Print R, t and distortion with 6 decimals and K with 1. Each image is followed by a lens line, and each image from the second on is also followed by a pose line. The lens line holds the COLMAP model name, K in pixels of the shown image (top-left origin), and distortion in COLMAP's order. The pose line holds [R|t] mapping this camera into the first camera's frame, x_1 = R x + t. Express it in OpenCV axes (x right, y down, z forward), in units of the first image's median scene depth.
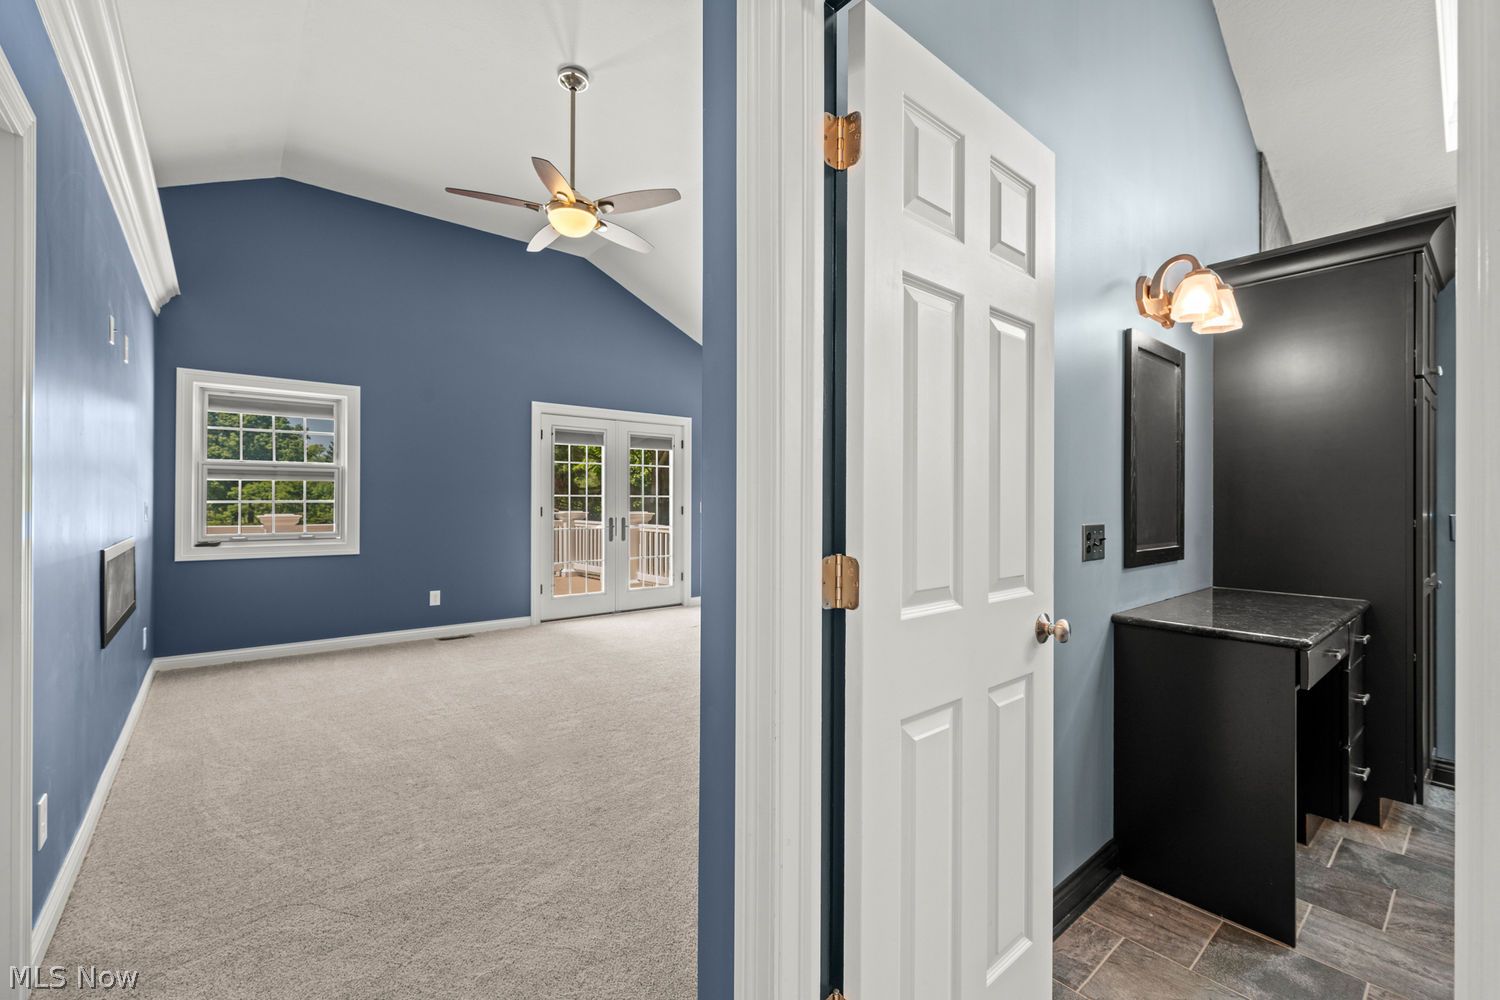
lens RADIAL K [[651.6, 0, 743.8], [0, 651.6, 503.3], [0, 0, 1]] dist [-0.000076, -0.000439]
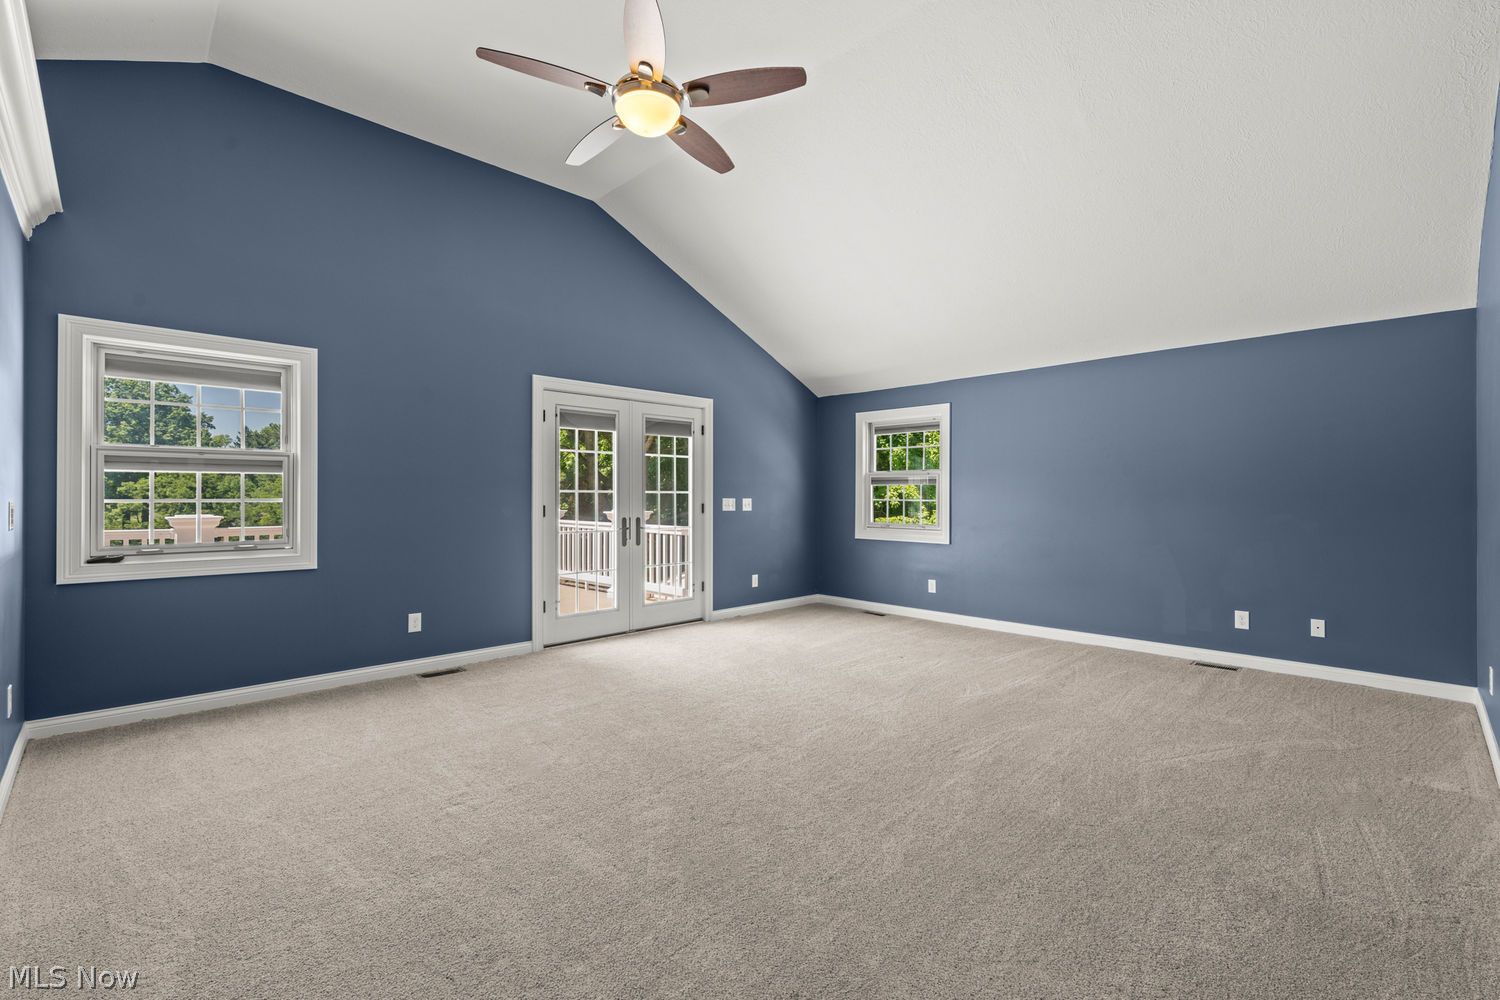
lens RADIAL K [[681.4, 0, 752.2], [0, 681.4, 498.7], [0, 0, 1]] dist [0.000744, 0.000371]
pose [[0.996846, -0.002499, 0.079323, -0.156981], [0.002464, 0.999997, 0.000541, -0.003225], [-0.079324, -0.000344, 0.996849, 0.177132]]
